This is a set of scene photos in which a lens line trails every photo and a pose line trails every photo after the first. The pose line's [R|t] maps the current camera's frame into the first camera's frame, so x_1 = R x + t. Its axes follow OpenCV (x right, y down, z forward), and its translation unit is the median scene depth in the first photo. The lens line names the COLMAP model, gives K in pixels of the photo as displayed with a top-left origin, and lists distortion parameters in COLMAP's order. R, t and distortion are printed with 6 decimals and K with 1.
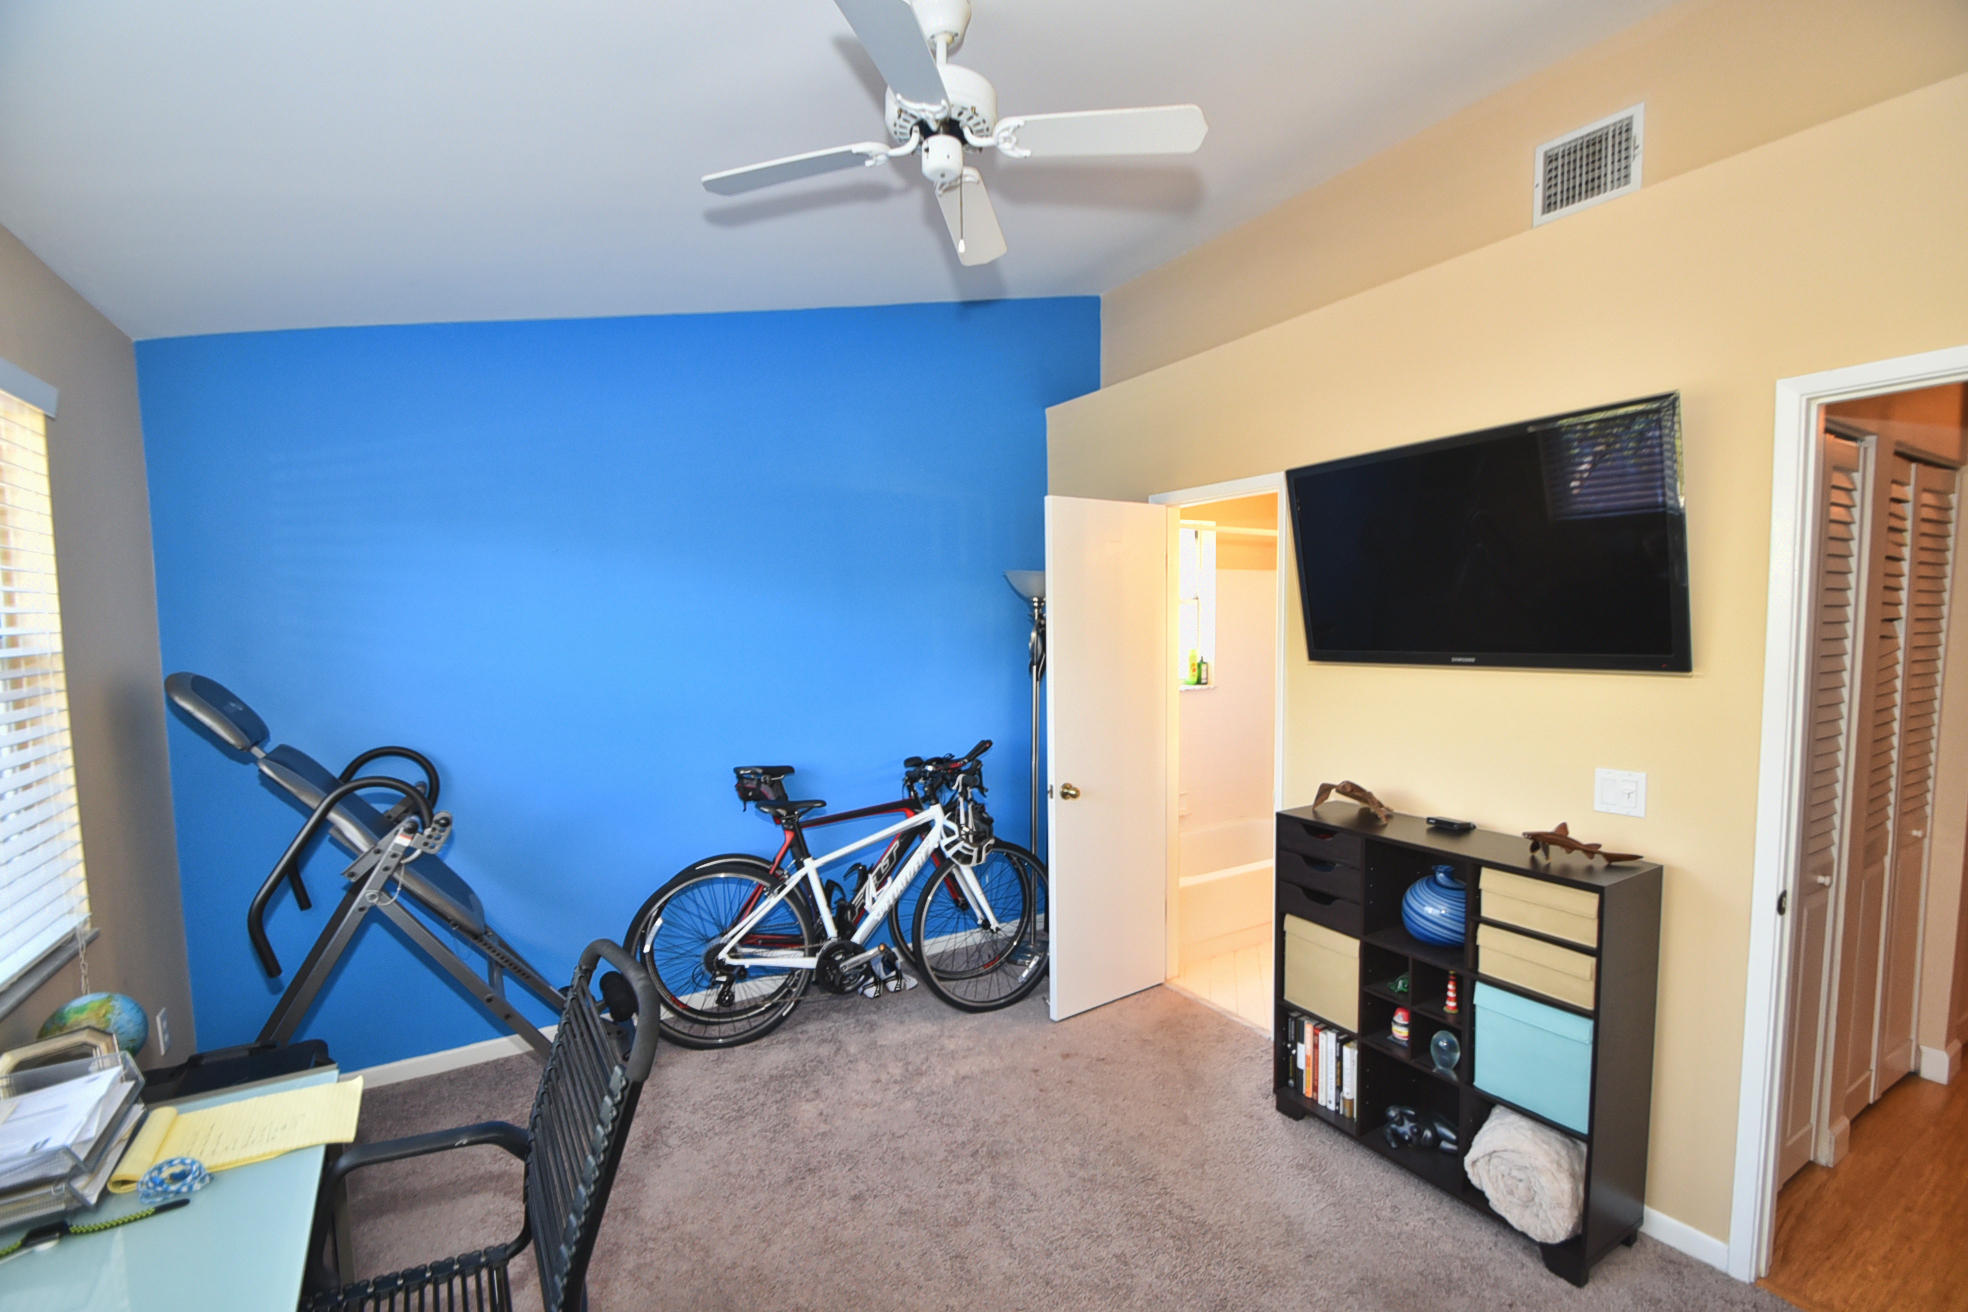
lens RADIAL K [[869.1, 0, 983.0], [0, 869.1, 690.3], [0, 0, 1]] dist [0.010307, -0.015764]
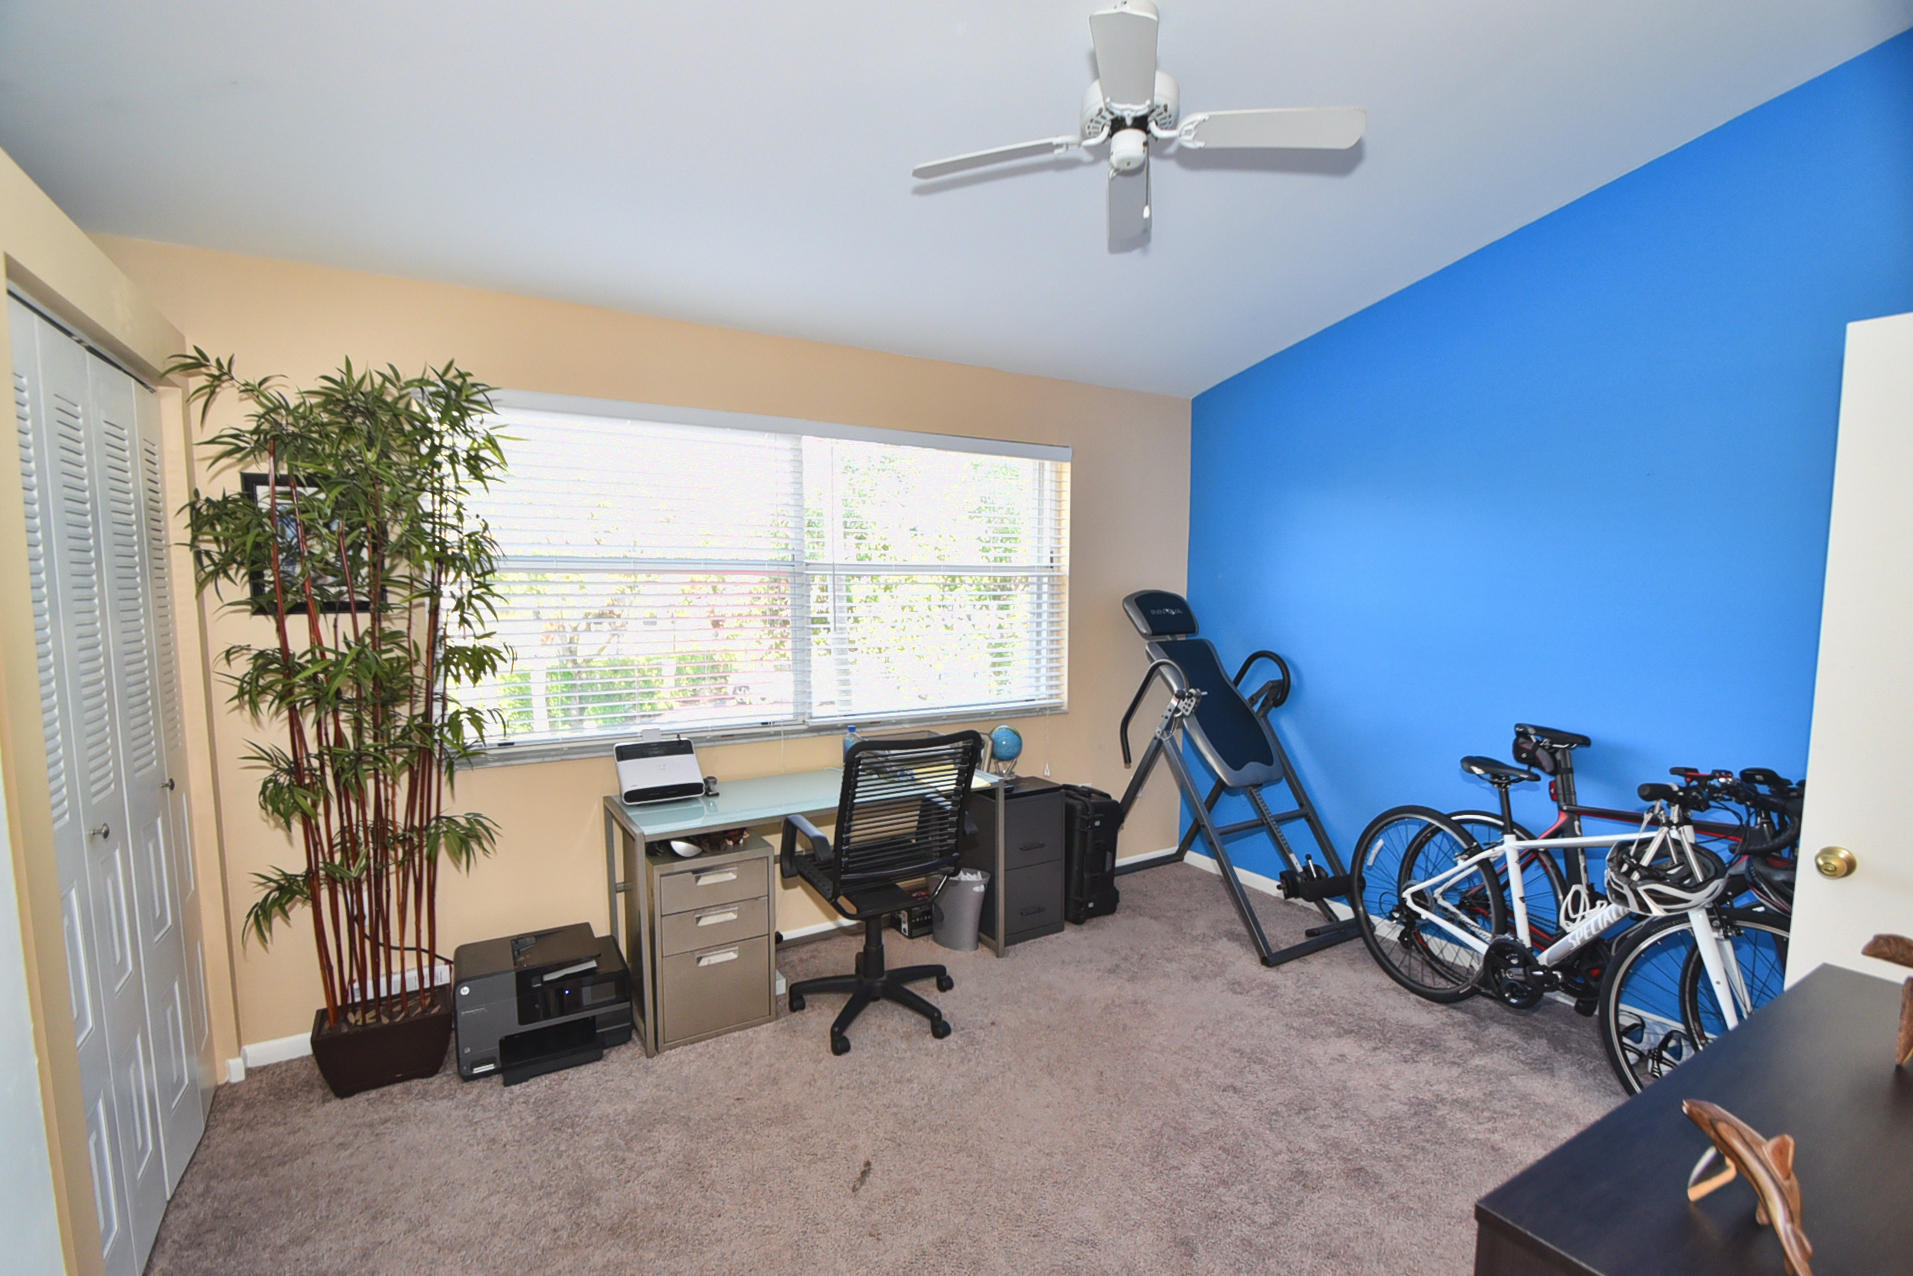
lens RADIAL K [[860.9, 0, 955.8], [0, 860.9, 672.8], [0, 0, 1]] dist [0.006363, -0.013163]
pose [[-0.005077, 0.129873, -0.991518, 0.639805], [-0.072646, 0.988863, 0.129897, -0.036988], [0.997345, 0.072689, 0.004414, 0.456575]]
